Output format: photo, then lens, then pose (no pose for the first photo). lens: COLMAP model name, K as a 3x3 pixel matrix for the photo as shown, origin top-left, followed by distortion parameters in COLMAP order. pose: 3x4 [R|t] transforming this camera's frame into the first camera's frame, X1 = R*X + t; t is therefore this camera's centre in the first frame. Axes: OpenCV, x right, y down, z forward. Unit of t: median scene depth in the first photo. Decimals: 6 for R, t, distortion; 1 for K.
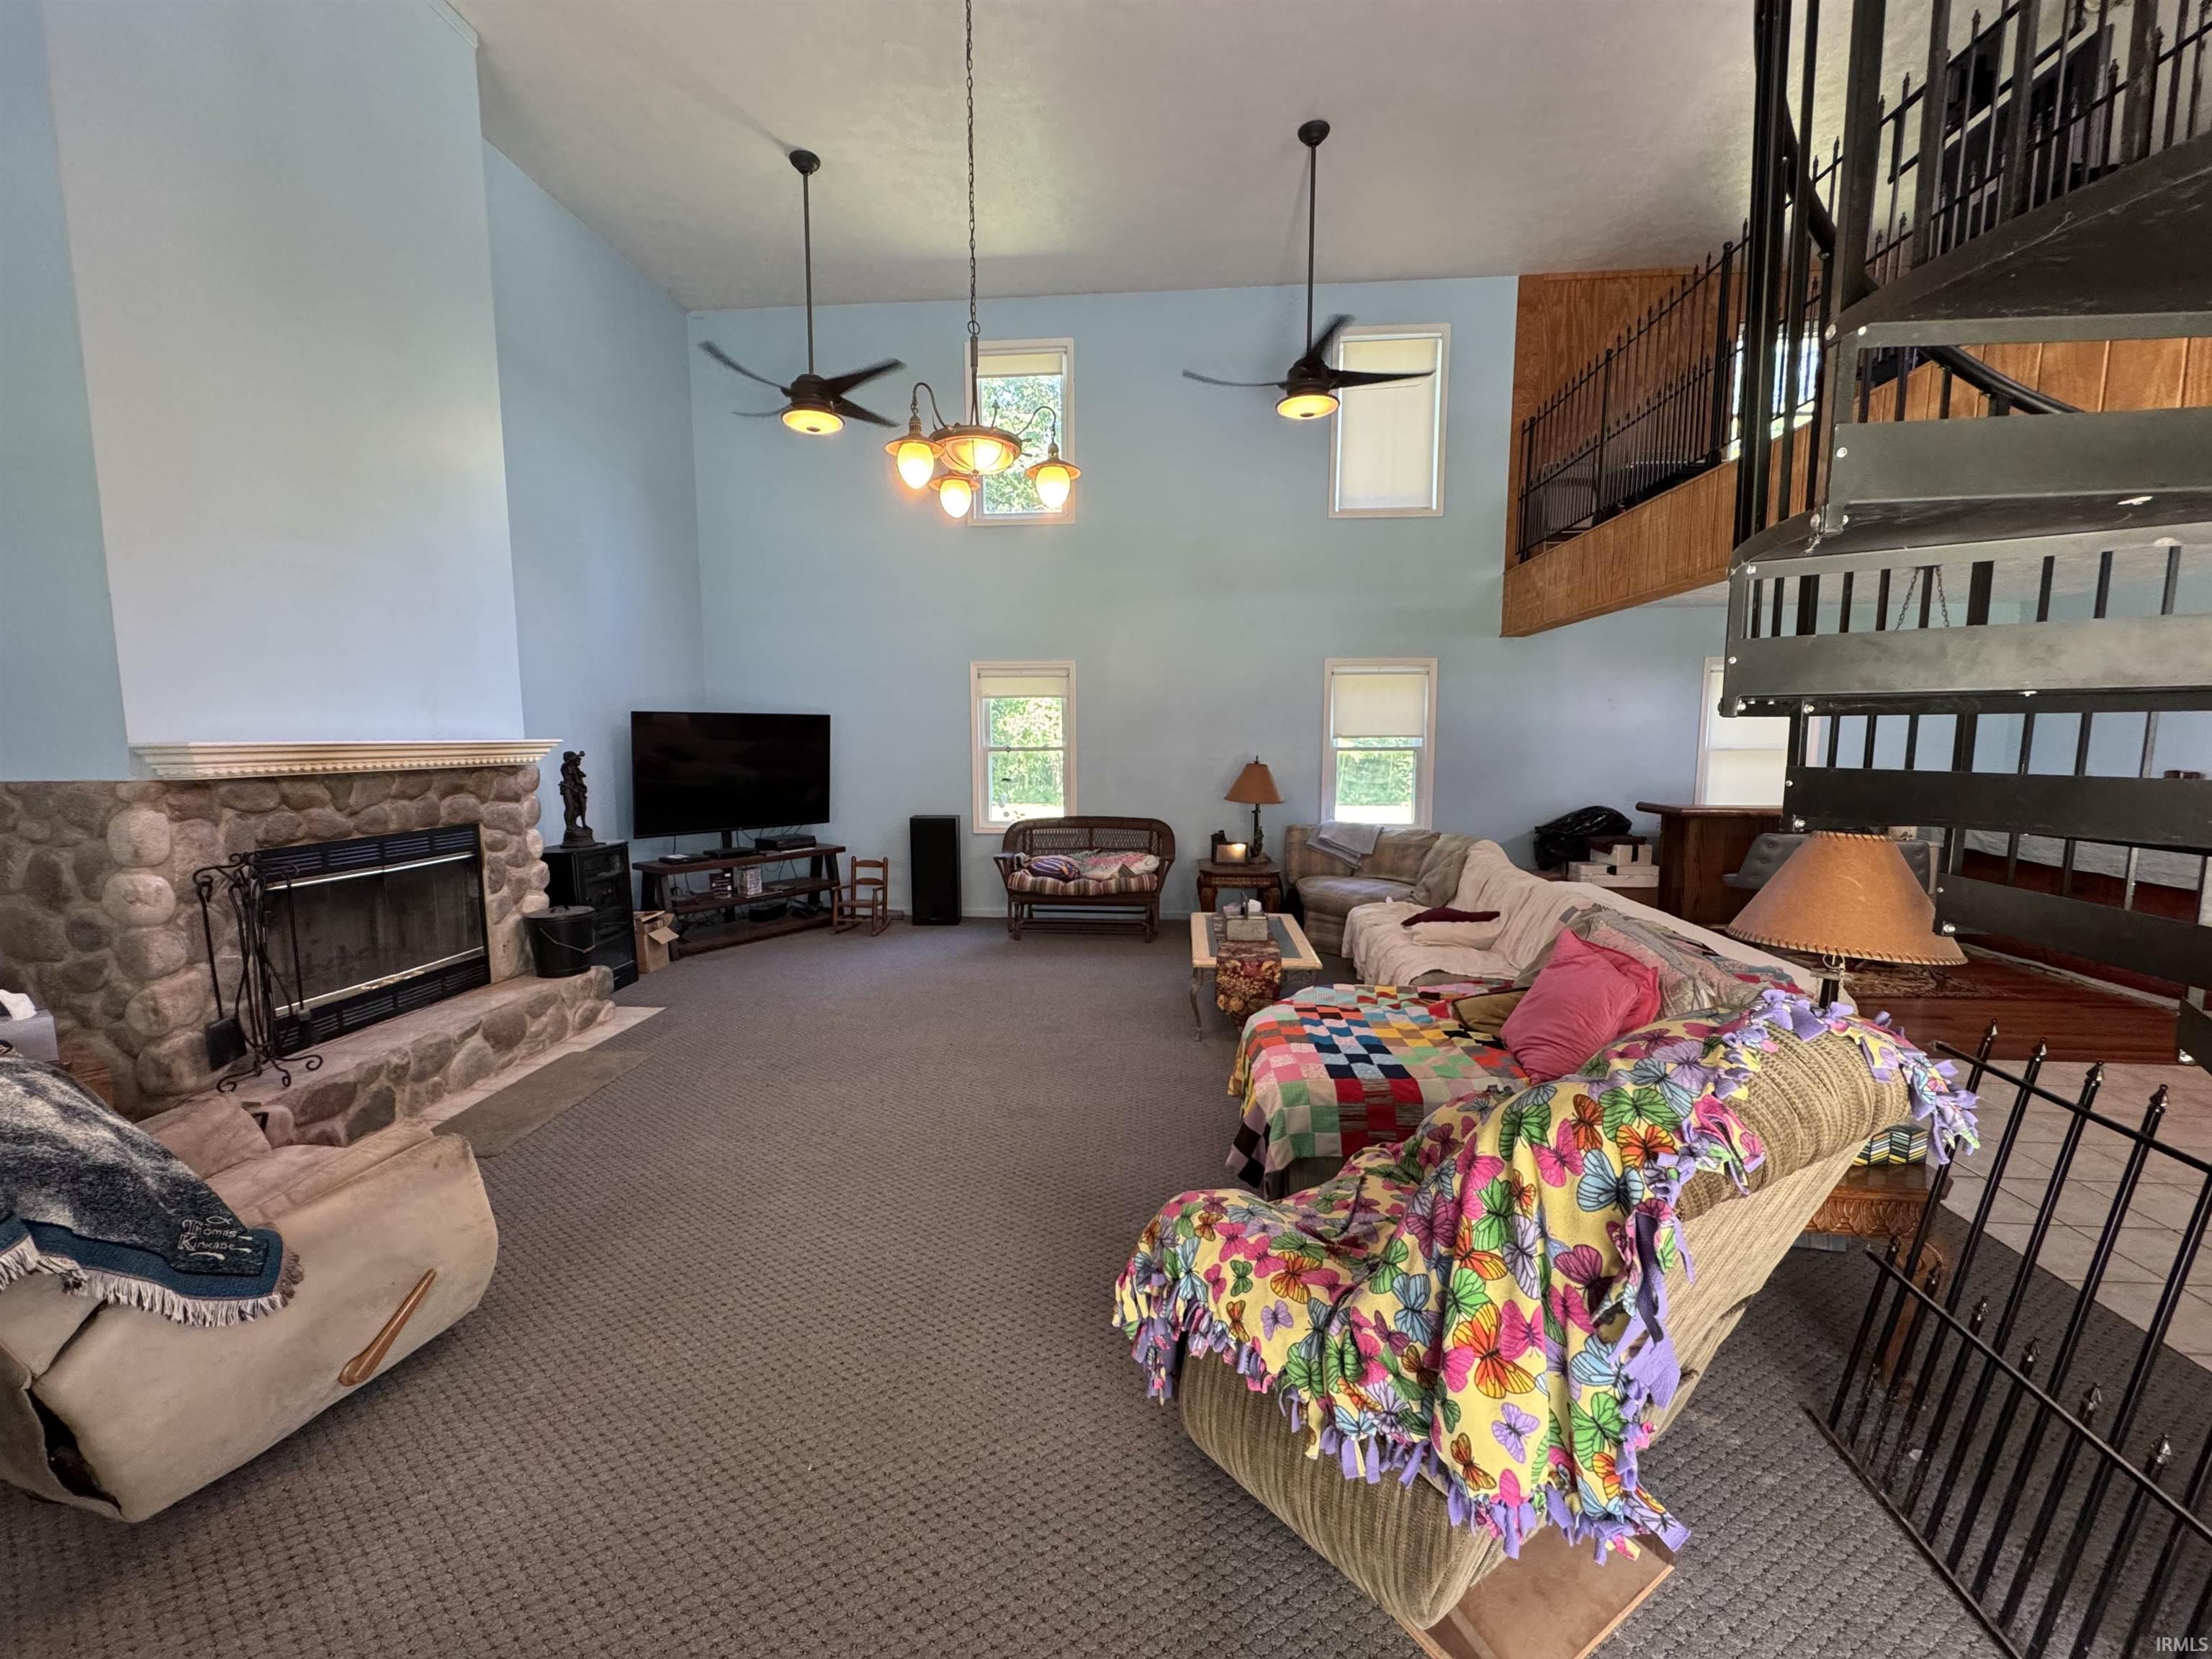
lens RADIAL K [[882.8, 0, 1115.6], [0, 882.8, 835.3], [0, 0, 1]] dist [0.000526, 0.000125]
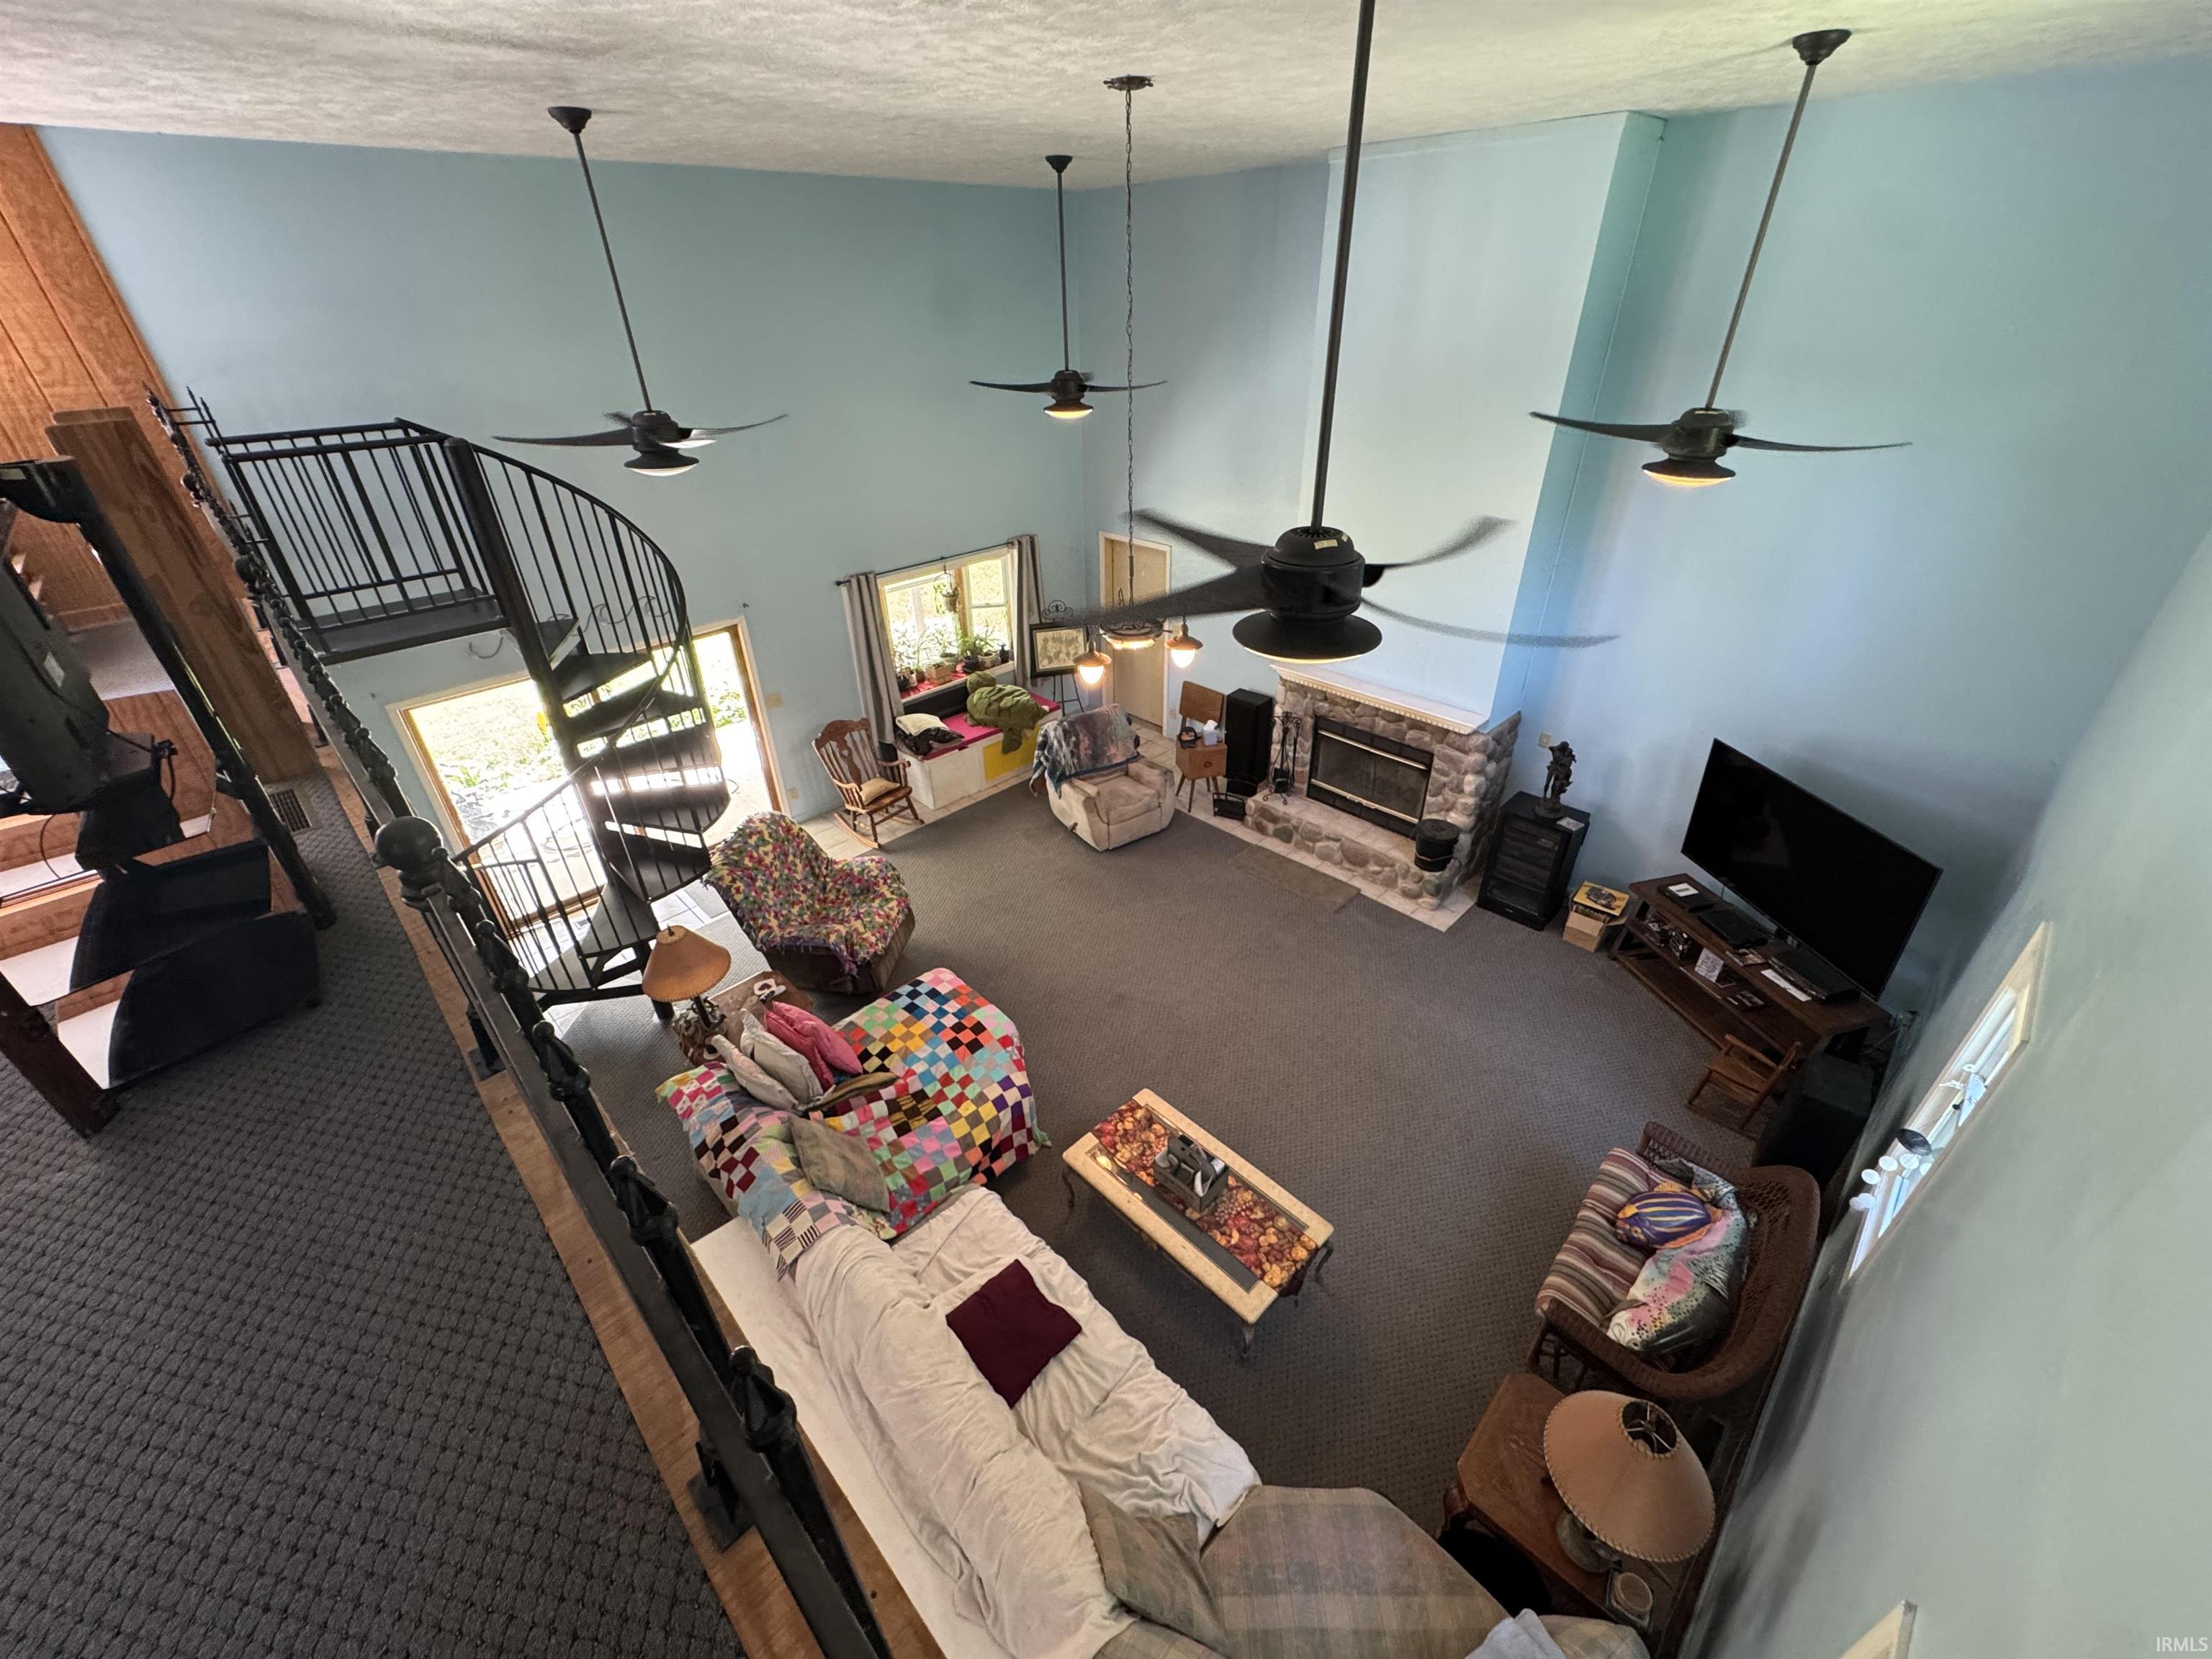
lens RADIAL K [[882.8, 0, 1105.0], [0, 882.8, 828.1], [0, 0, 1]] dist [0.000526, 0.000125]
pose [[-0.657894, 0.406180, -0.634187, 0.479792], [-0.064129, 0.808817, 0.584553, -0.530927], [0.750375, 0.425244, -0.506068, 0.953670]]
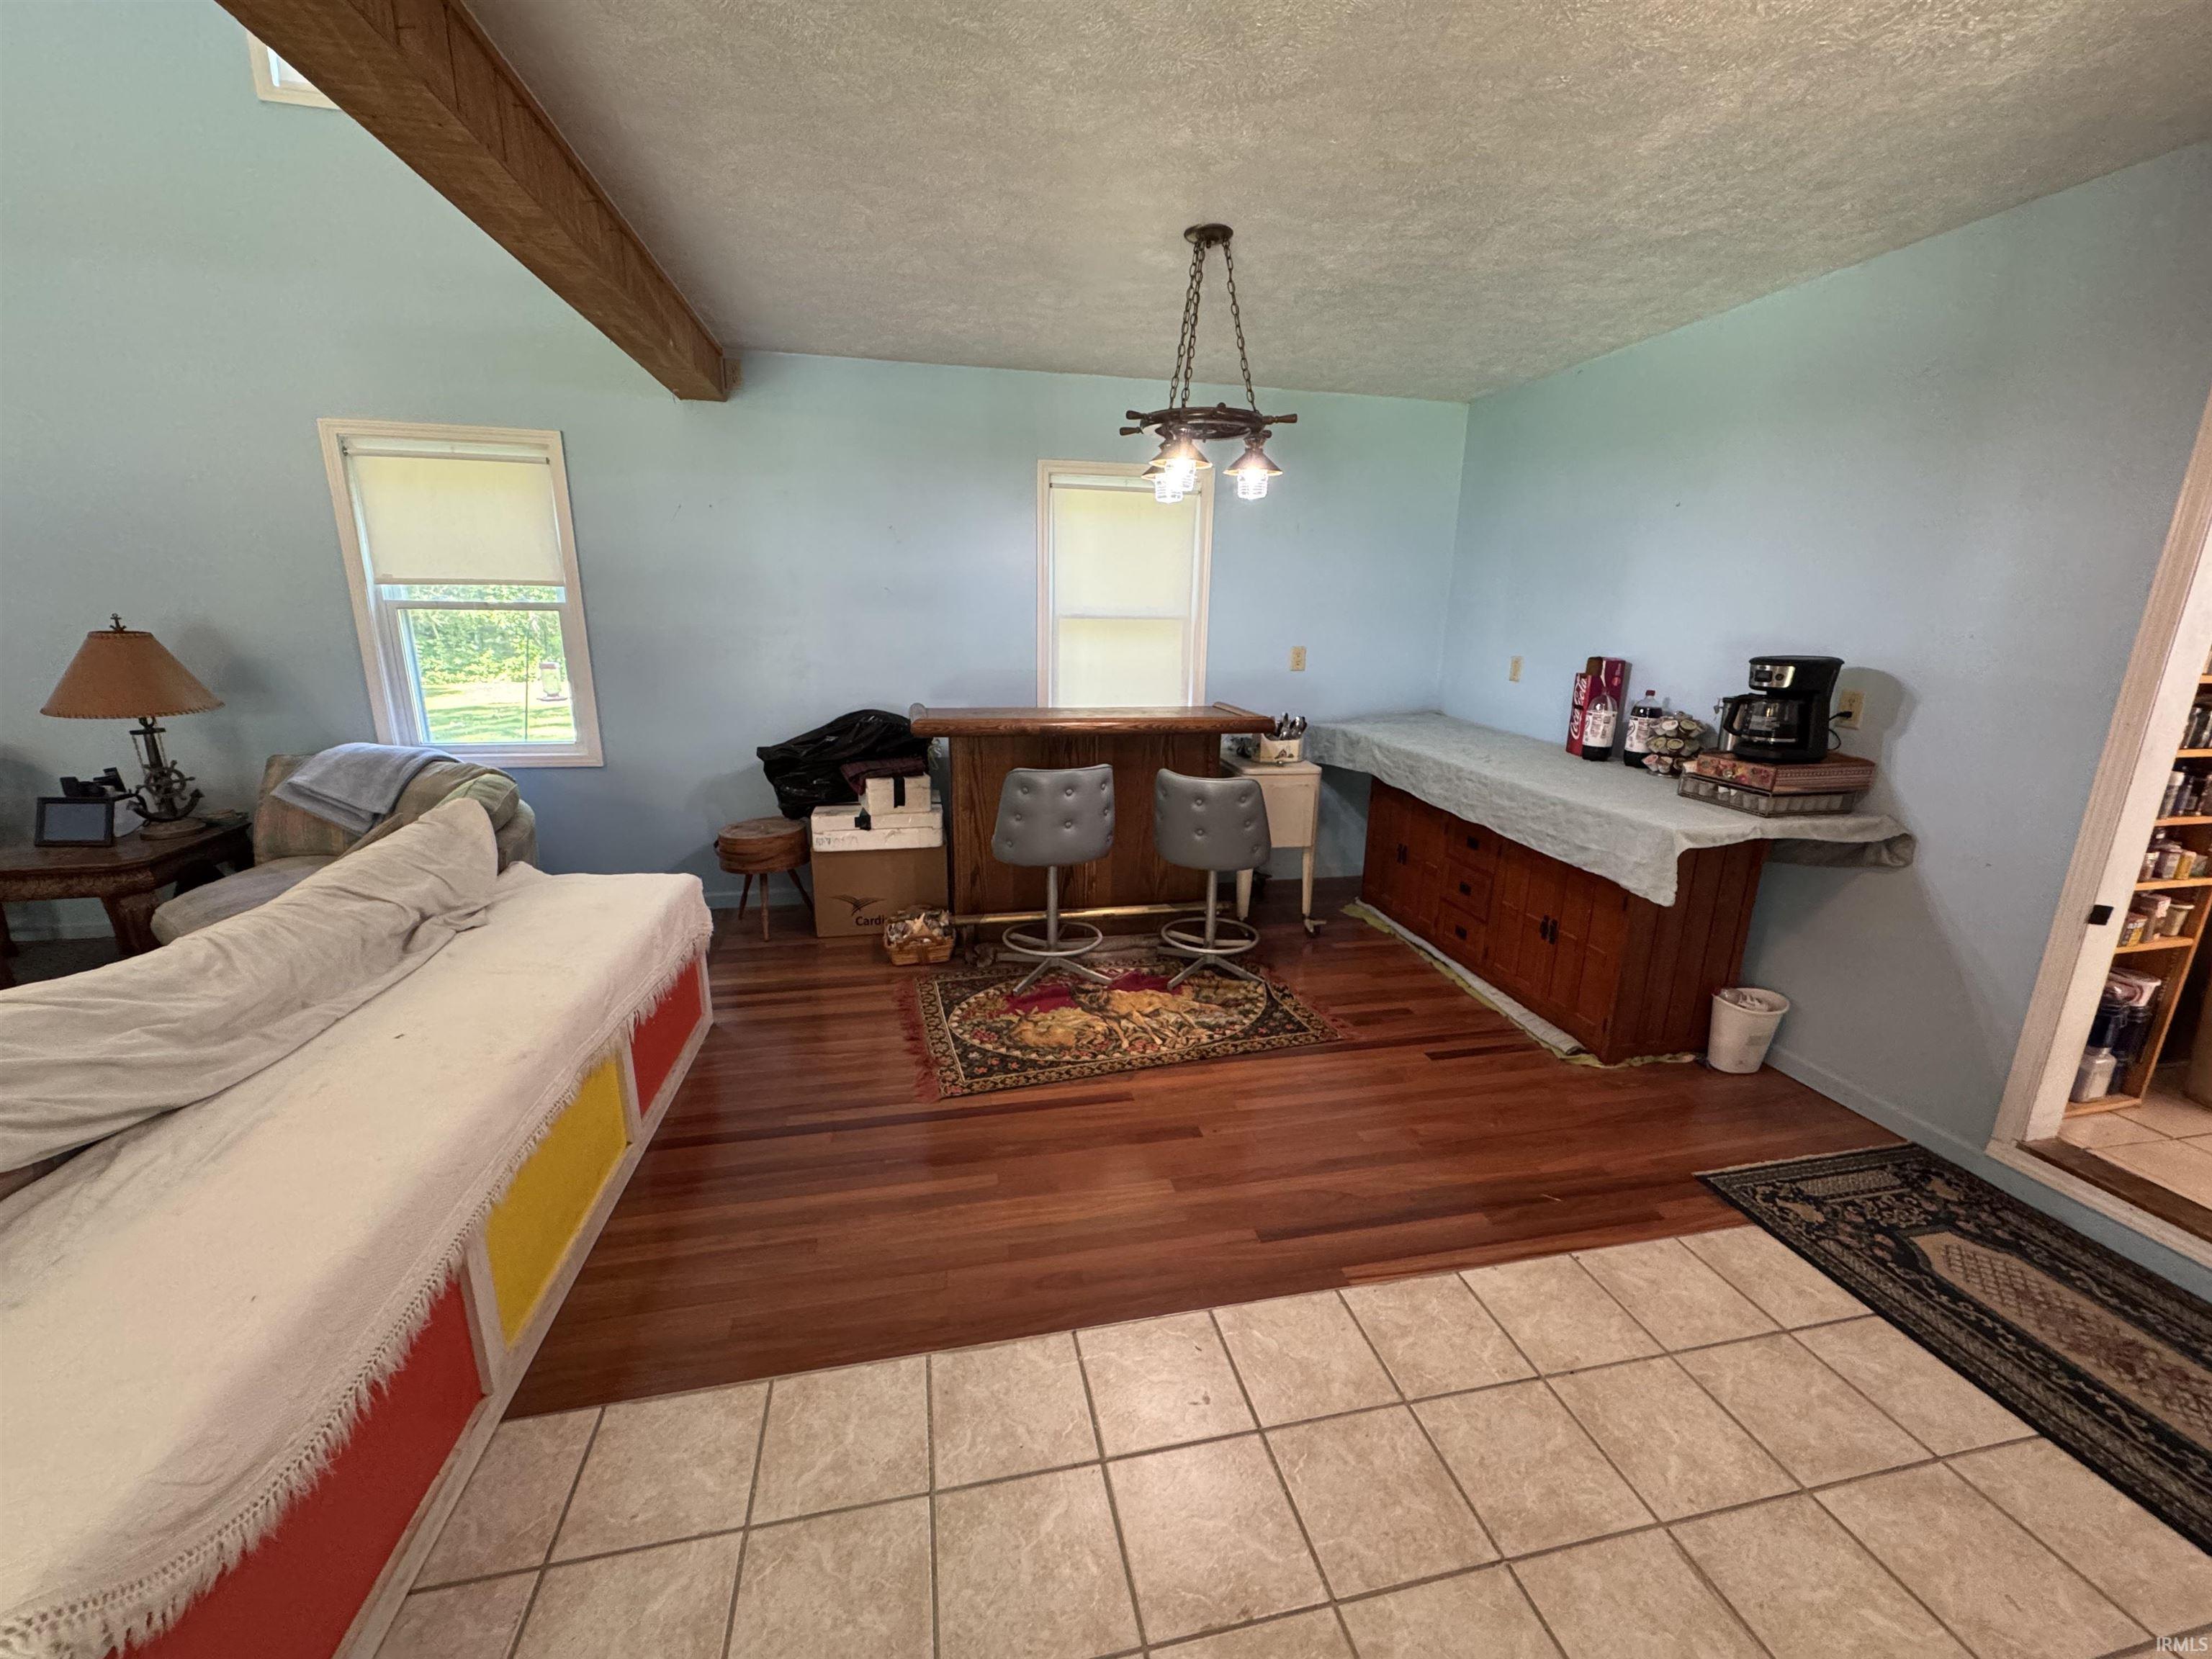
lens RADIAL K [[882.8, 0, 1106.9], [0, 882.8, 829.1], [0, 0, 1]] dist [0.000526, 0.000125]
pose [[0.959668, -0.051256, 0.276422, 0.563508], [0.013515, 0.990514, 0.136745, -0.035013], [-0.280809, -0.127494, 0.951258, 0.398091]]
